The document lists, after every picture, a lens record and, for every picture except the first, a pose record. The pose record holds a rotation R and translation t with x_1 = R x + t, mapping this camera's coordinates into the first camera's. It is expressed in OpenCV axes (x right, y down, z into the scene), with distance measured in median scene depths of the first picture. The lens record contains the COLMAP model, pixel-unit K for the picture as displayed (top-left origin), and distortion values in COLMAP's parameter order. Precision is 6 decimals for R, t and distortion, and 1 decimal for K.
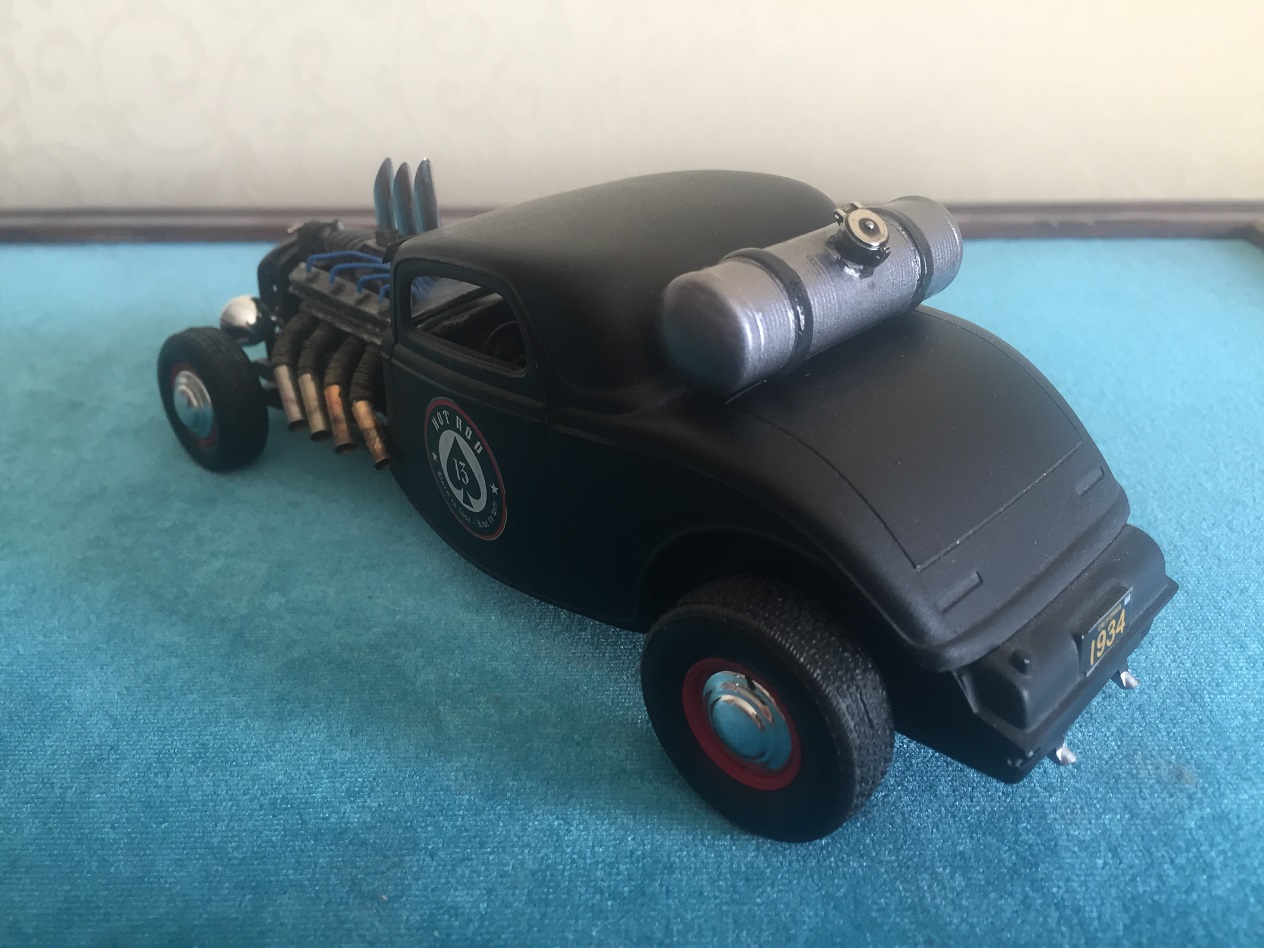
lens RADIAL K [[1125.0, 0, 642.9], [0, 1125.0, 474.3], [0, 0, 1]] dist [0.085835, -0.161028]
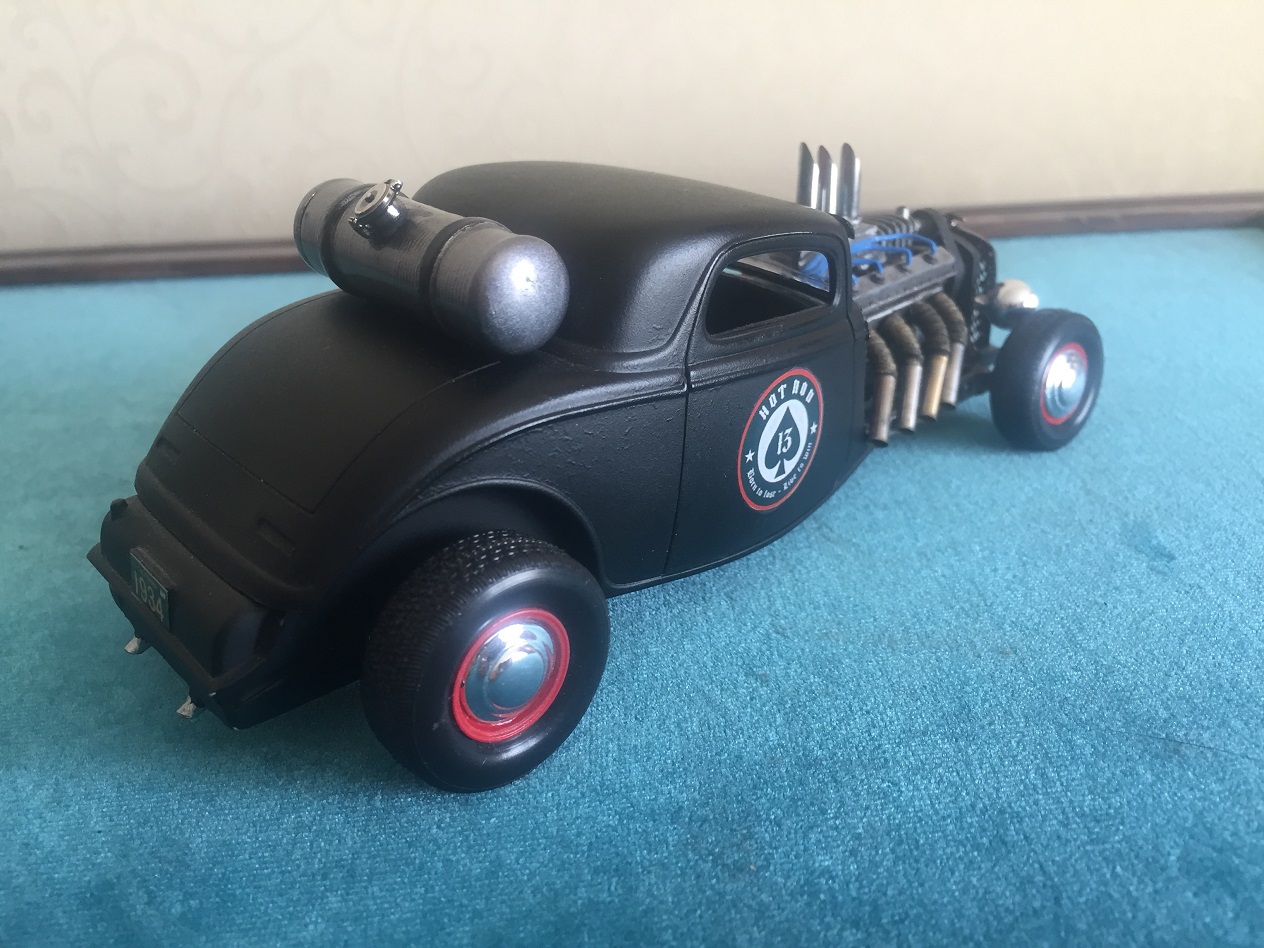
lens RADIAL K [[1125.0, 0, 642.9], [0, 1125.0, 474.3], [0, 0, 1]] dist [0.085835, -0.161028]
pose [[0.993913, -0.060671, 0.091953, -0.384469], [0.064062, 0.997353, -0.034382, 0.058006], [-0.089623, 0.040063, 0.995170, 0.013538]]
